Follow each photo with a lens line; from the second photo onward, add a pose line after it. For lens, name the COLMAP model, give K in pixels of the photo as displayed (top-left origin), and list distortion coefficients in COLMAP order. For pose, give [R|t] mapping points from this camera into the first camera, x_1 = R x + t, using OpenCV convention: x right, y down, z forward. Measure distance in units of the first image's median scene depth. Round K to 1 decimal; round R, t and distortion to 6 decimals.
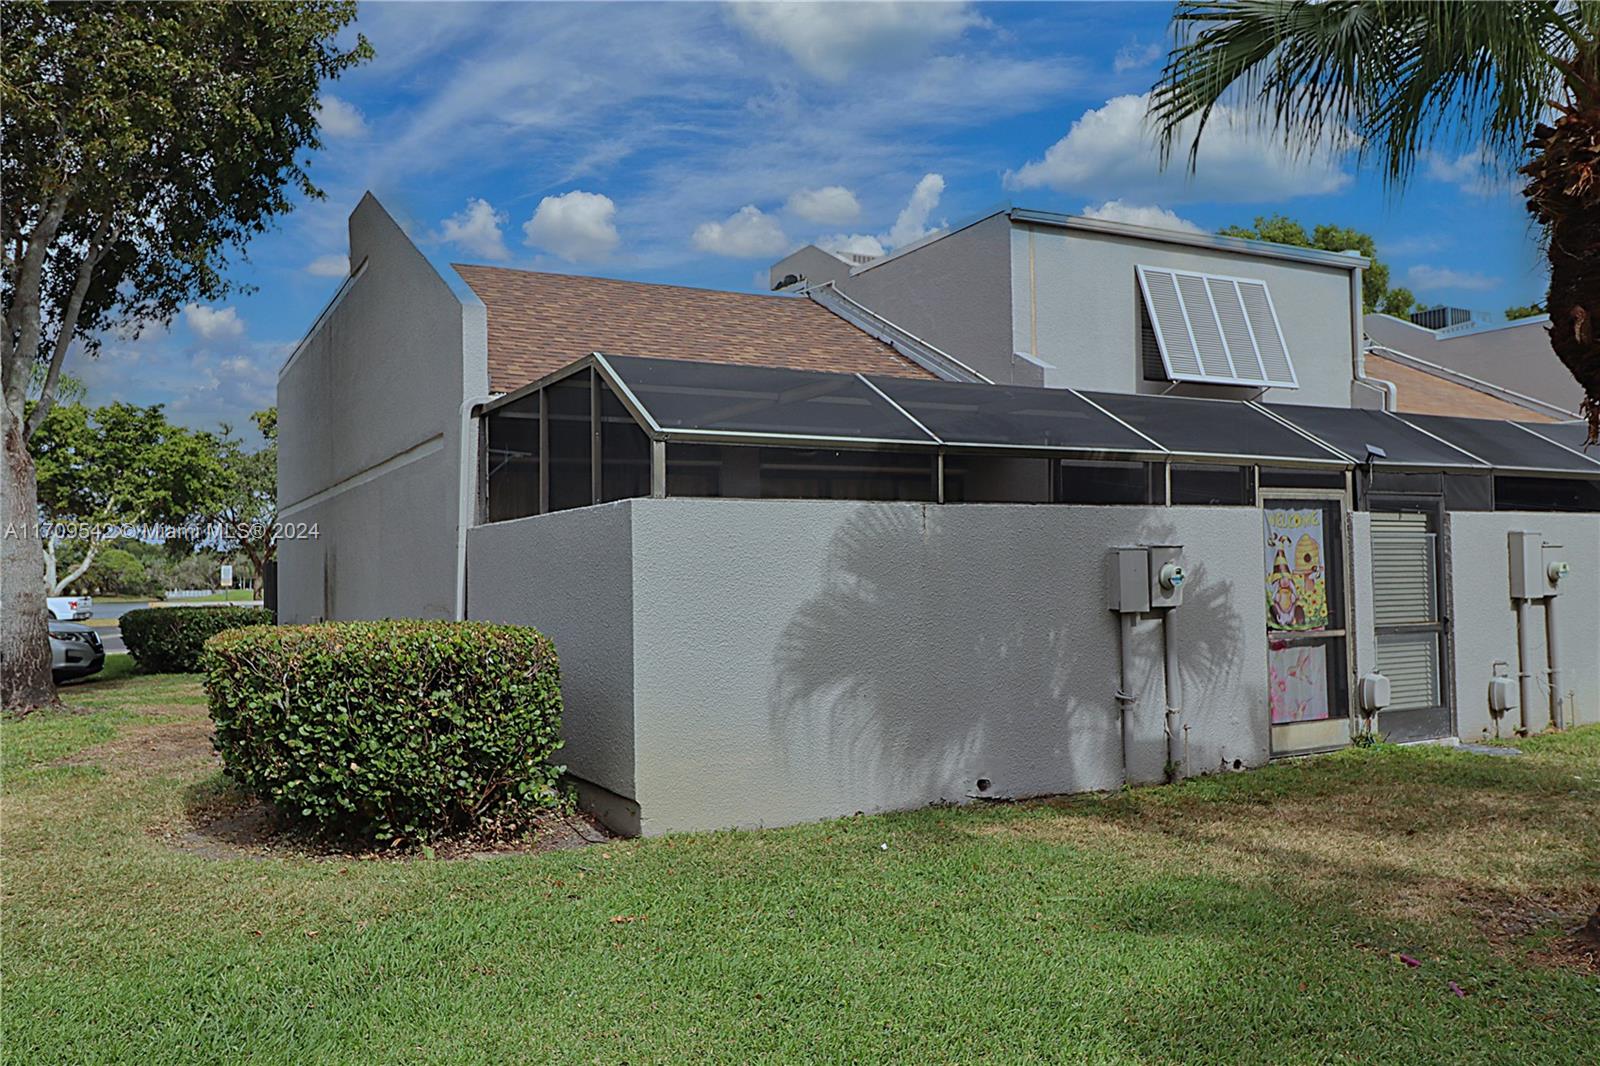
lens RADIAL K [[1258.5, 0, 798.9], [0, 1258.5, 500.3], [0, 0, 1]] dist [0.043560, -0.000853]
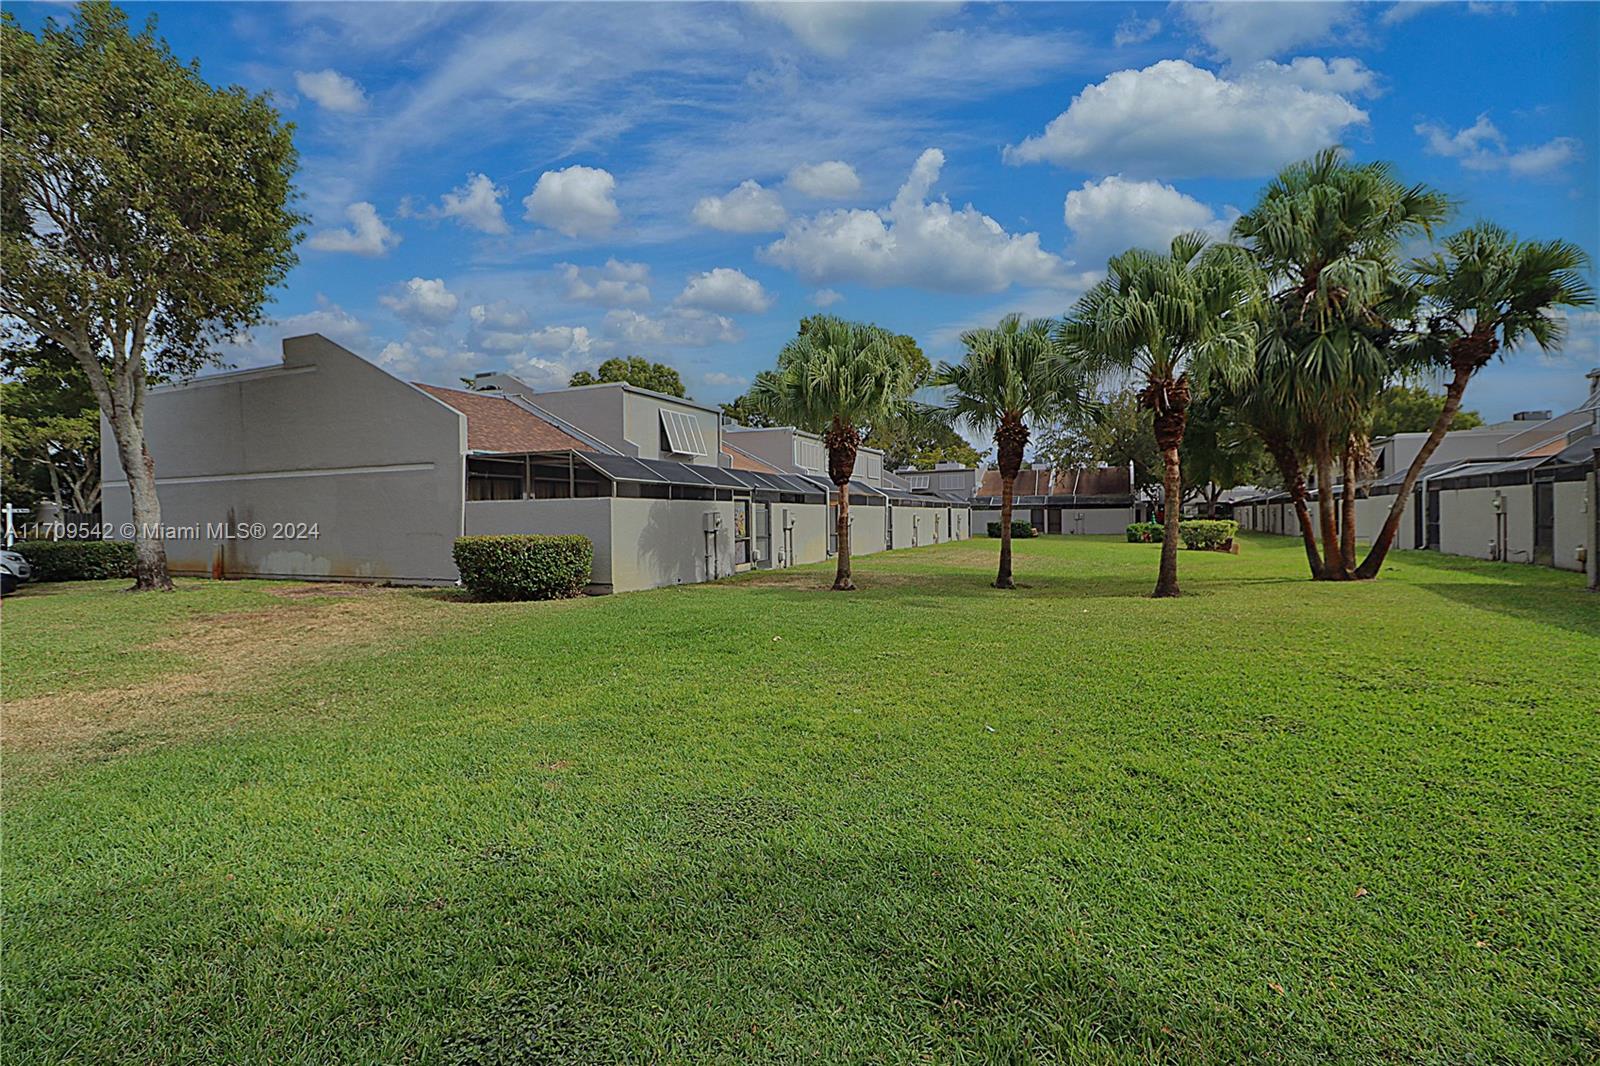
lens RADIAL K [[737.0, 0, 799.9], [0, 737.0, 524.3], [0, 0, 1]] dist [-0.000057, -0.013145]
pose [[0.789778, 0.001805, 0.613391, -0.696504], [-0.036437, 0.998368, 0.043978, -0.026553], [-0.612310, -0.057083, 0.788554, -0.666681]]
